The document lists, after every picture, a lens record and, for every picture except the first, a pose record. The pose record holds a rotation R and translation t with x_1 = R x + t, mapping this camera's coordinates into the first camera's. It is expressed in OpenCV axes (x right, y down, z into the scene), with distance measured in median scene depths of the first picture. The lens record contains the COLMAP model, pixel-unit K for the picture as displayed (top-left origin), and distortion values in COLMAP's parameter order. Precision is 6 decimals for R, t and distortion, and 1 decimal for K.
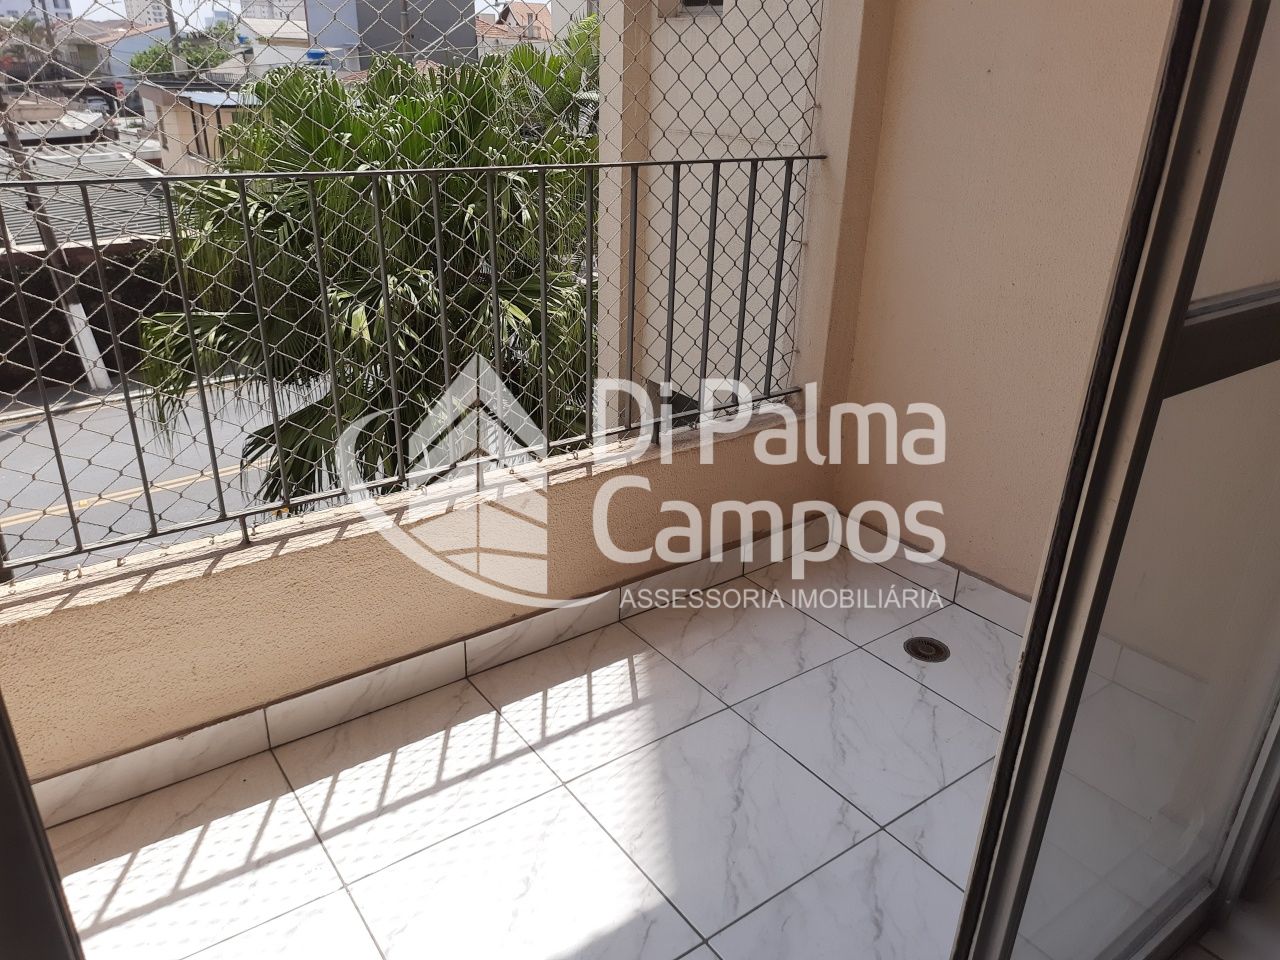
lens RADIAL K [[922.5, 0, 647.7], [0, 922.5, 477.3], [0, 0, 1]] dist [0.062537, -0.083966]
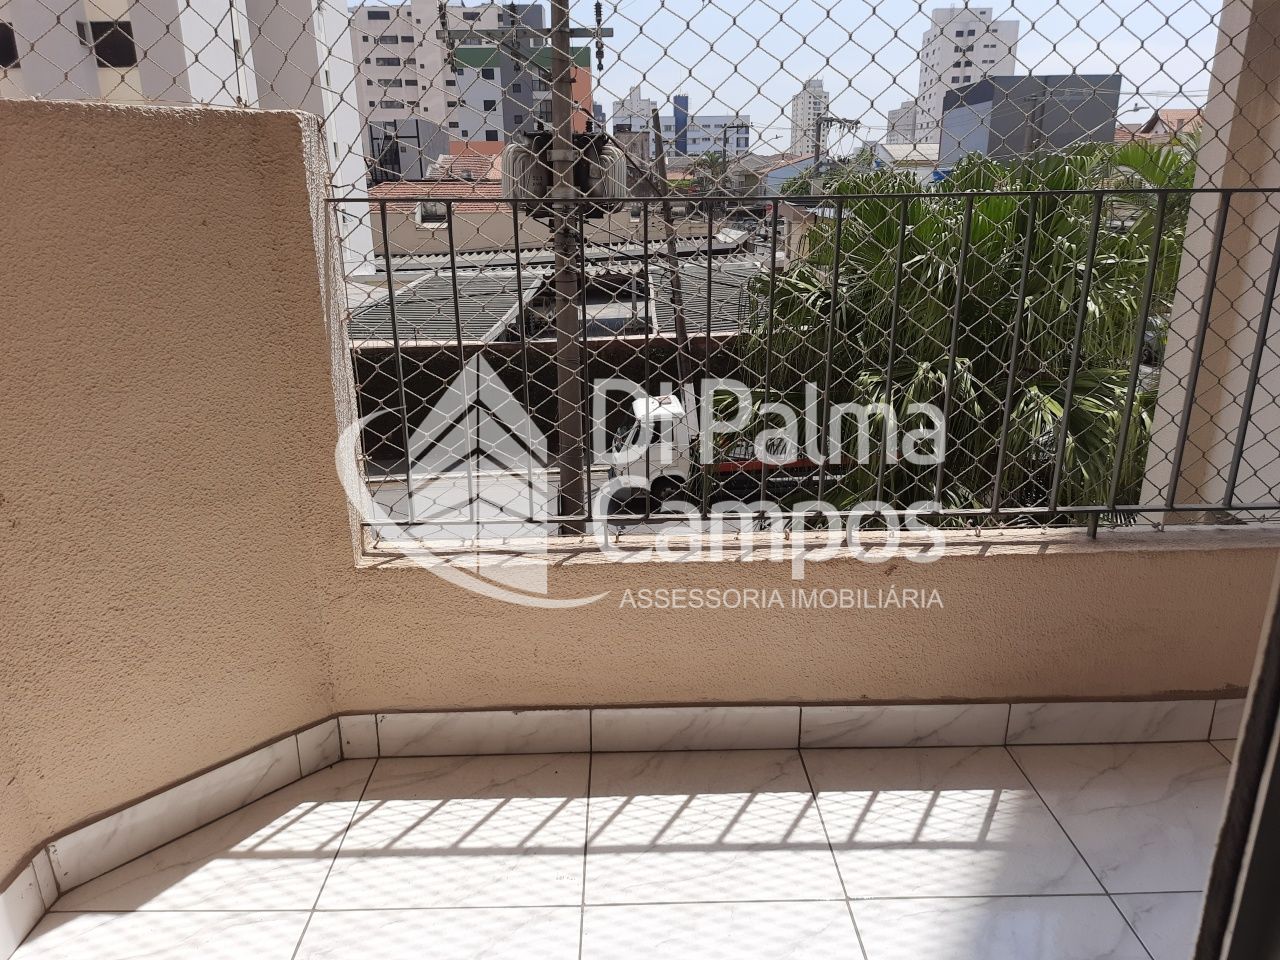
lens RADIAL K [[922.5, 0, 646.7], [0, 922.5, 473.6], [0, 0, 1]] dist [0.062537, -0.083966]
pose [[0.813918, 0.129289, -0.566412, 0.175415], [-0.194515, 0.979301, -0.055979, 0.035489], [0.547450, 0.155738, 0.822219, 0.144221]]
